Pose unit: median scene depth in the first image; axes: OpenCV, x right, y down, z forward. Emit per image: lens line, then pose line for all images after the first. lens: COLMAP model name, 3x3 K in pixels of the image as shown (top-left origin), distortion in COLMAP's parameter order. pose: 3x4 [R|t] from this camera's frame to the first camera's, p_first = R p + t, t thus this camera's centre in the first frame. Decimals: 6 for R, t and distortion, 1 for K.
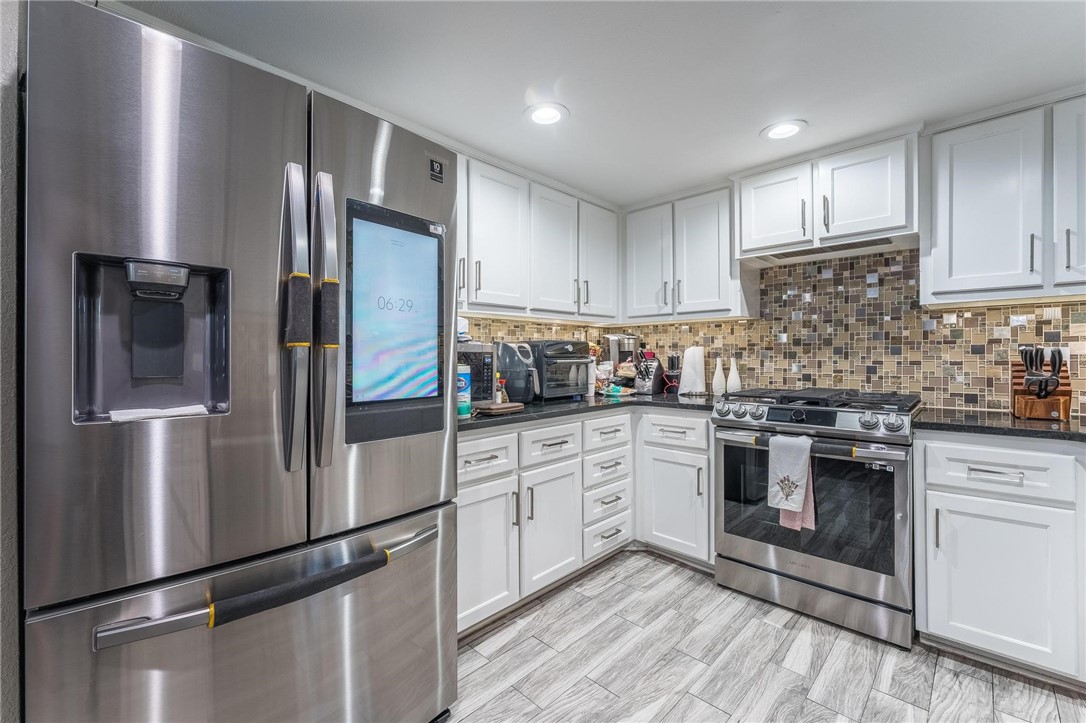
lens RADIAL K [[451.1, 0, 545.0], [0, 451.1, 359.3], [0, 0, 1]] dist [-0.002942, -0.000383]
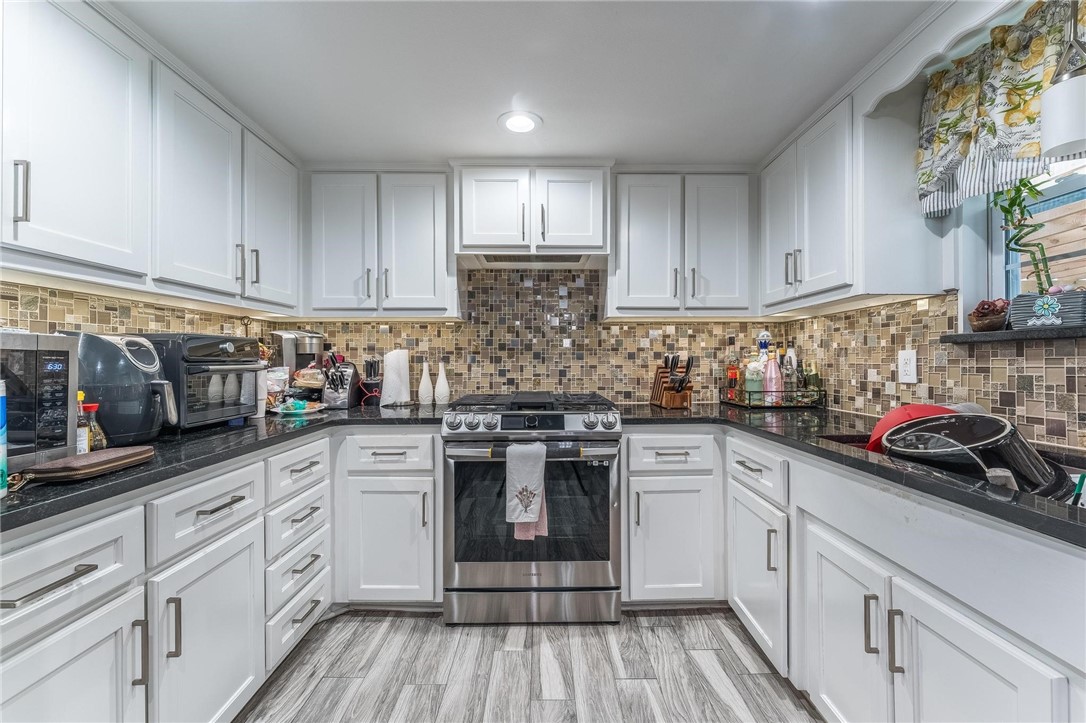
lens RADIAL K [[440.9, 0, 544.0], [0, 440.9, 361.9], [0, 0, 1]] dist [0.000850, -0.000254]
pose [[0.719041, 0.000807, 0.694967, -0.068709], [0.002644, 0.999989, -0.003896, -0.000253], [-0.694963, 0.004638, 0.719031, 0.252528]]
